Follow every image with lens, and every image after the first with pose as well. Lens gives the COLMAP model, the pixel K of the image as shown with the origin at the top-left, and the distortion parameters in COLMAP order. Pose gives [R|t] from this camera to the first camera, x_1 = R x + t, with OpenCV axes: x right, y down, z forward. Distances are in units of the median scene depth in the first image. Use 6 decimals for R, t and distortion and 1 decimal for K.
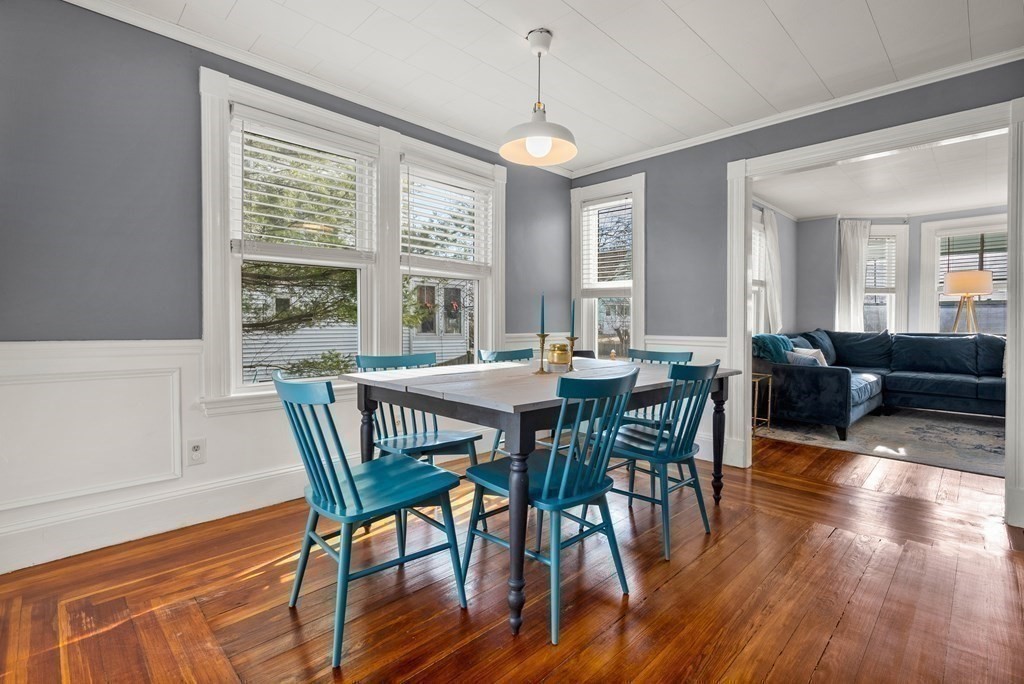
lens RADIAL K [[470.1, 0, 514.1], [0, 470.1, 321.9], [0, 0, 1]] dist [-0.002338, 0.000683]
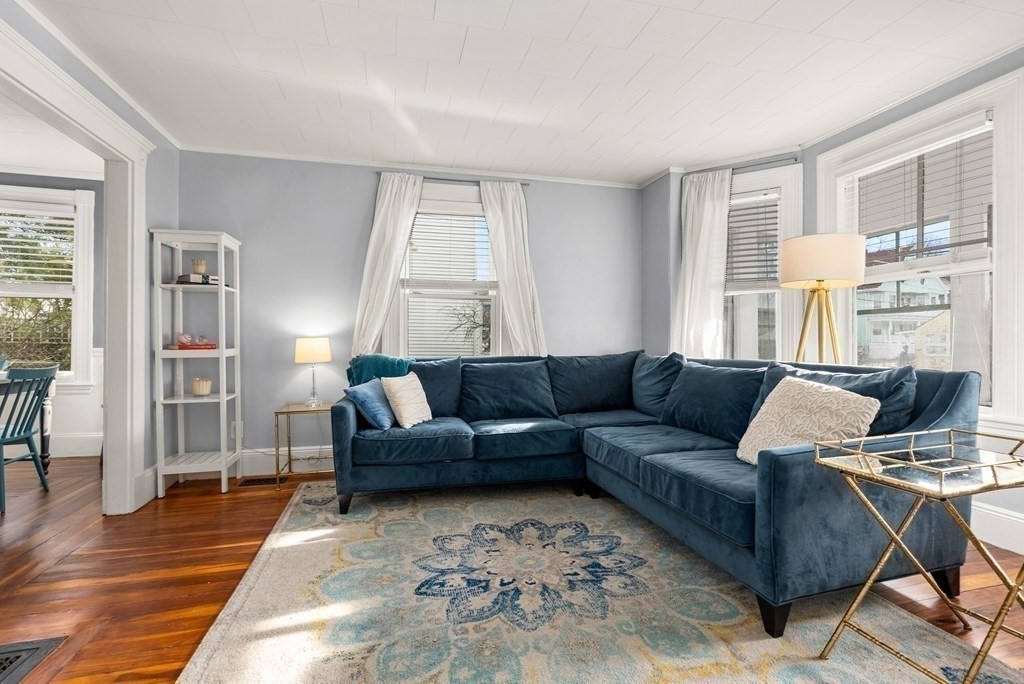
lens RADIAL K [[446.1, 0, 503.8], [0, 446.1, 343.5], [0, 0, 1]] dist [-0.005396, -0.000455]
pose [[0.872675, 0.005727, -0.488268, 0.969098], [-0.007897, 0.999966, -0.002386, 0.009720], [0.488237, 0.005938, 0.872691, 0.460616]]
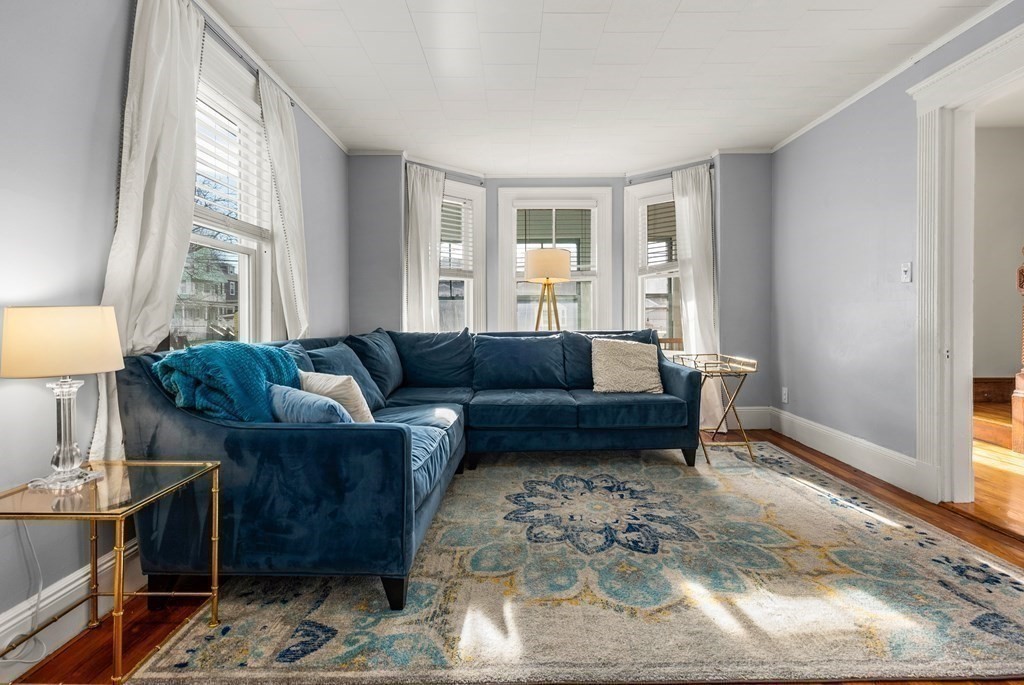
lens RADIAL K [[470.1, 0, 506.1], [0, 470.1, 335.6], [0, 0, 1]] dist [-0.002338, 0.000683]
pose [[0.711947, -0.025549, 0.701769, 0.405836], [0.012372, 0.999639, 0.023842, 0.013470], [-0.702124, -0.008292, 0.712006, 0.539250]]
